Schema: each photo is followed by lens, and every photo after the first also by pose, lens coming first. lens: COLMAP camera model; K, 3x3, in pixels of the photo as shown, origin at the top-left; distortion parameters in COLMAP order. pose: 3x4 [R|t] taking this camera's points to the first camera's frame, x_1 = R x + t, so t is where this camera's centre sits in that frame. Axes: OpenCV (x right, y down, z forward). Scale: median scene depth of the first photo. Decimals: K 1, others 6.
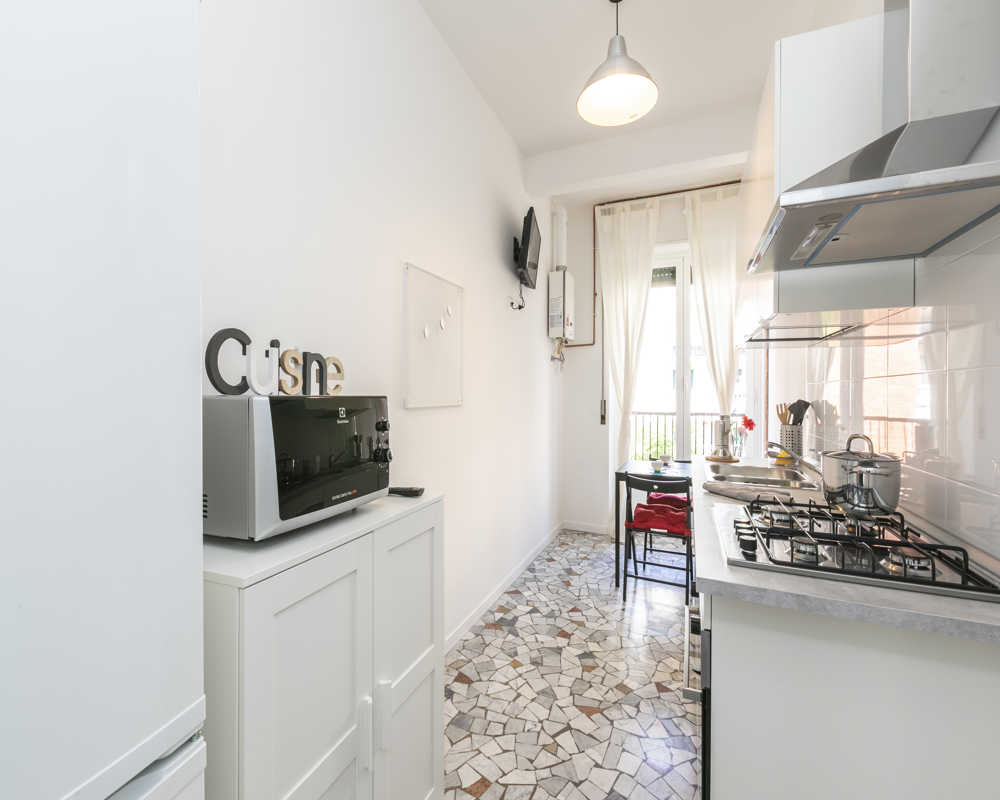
lens RADIAL K [[442.0, 0, 503.2], [0, 442.0, 396.9], [0, 0, 1]] dist [0.004365, -0.002034]
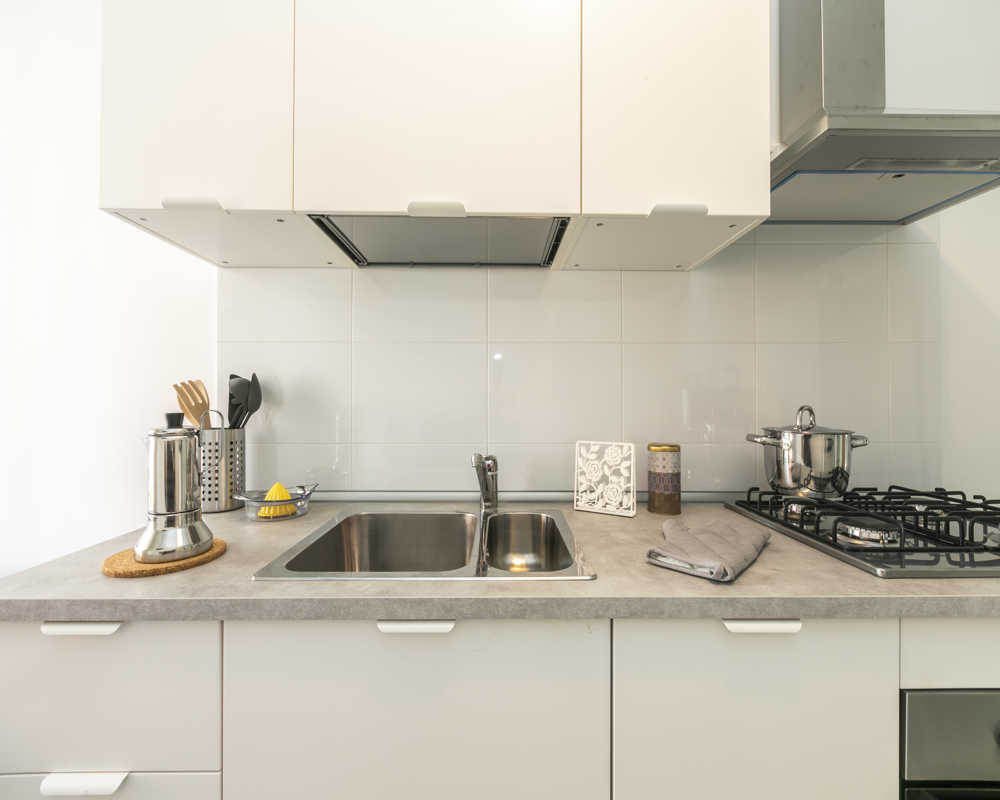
lens RADIAL K [[442.0, 0, 497.1], [0, 442.0, 397.7], [0, 0, 1]] dist [0.004365, -0.002034]
pose [[-0.399188, -0.002846, 0.916865, 0.135729], [0.004681, 0.999976, 0.005142, 0.034100], [-0.916857, 0.006345, -0.399165, 1.044898]]
